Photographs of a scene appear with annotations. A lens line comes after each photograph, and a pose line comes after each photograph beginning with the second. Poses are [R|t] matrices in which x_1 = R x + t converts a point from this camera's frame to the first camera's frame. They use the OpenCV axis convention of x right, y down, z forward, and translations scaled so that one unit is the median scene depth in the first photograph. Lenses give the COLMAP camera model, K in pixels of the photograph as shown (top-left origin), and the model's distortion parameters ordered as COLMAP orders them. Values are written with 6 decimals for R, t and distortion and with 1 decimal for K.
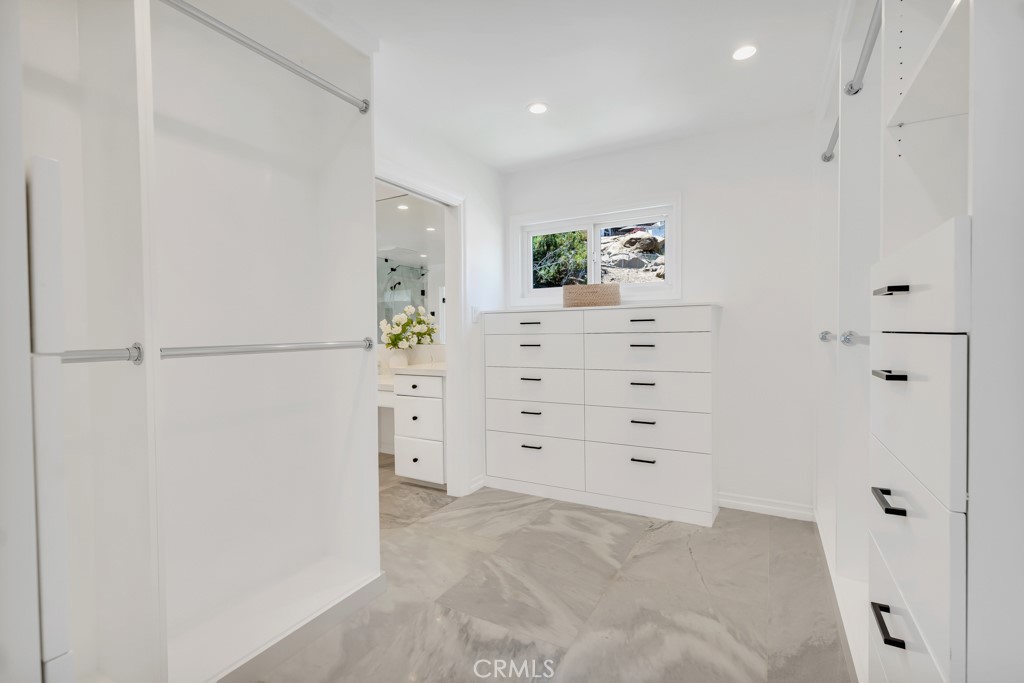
lens RADIAL K [[464.2, 0, 512.0], [0, 464.2, 341.5], [0, 0, 1]] dist [-0.000619, -0.000054]
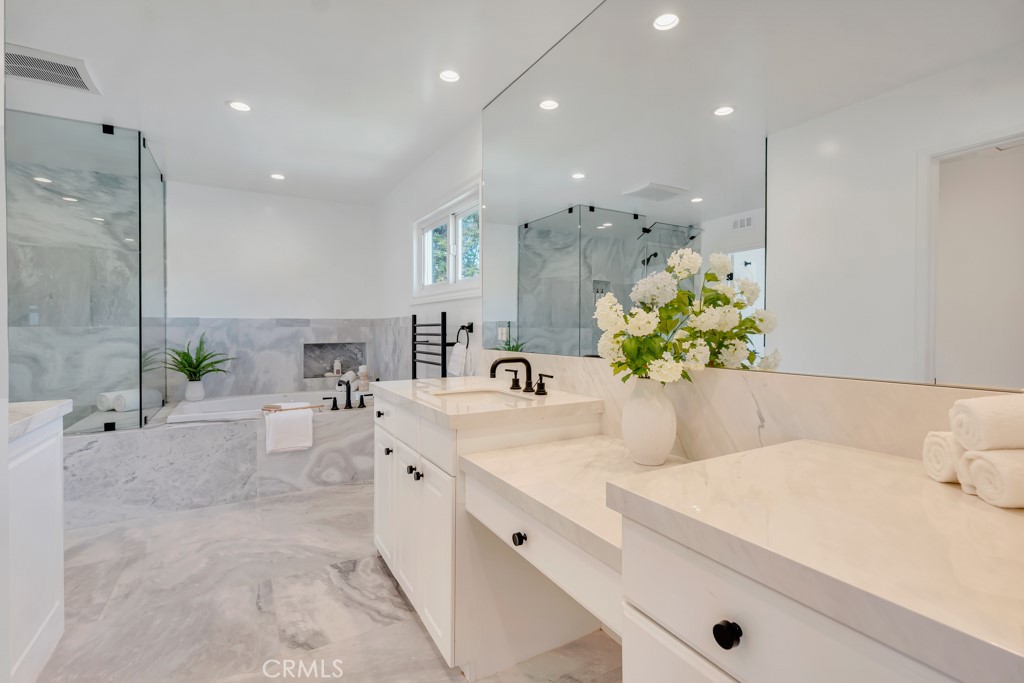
lens RADIAL K [[464.2, 0, 512.0], [0, 464.2, 341.5], [0, 0, 1]] dist [-0.000619, -0.000054]
pose [[0.859938, 0.021735, -0.509935, -0.156344], [-0.014283, 0.999726, 0.018526, -0.016240], [0.510199, -0.008648, 0.860013, 0.651347]]
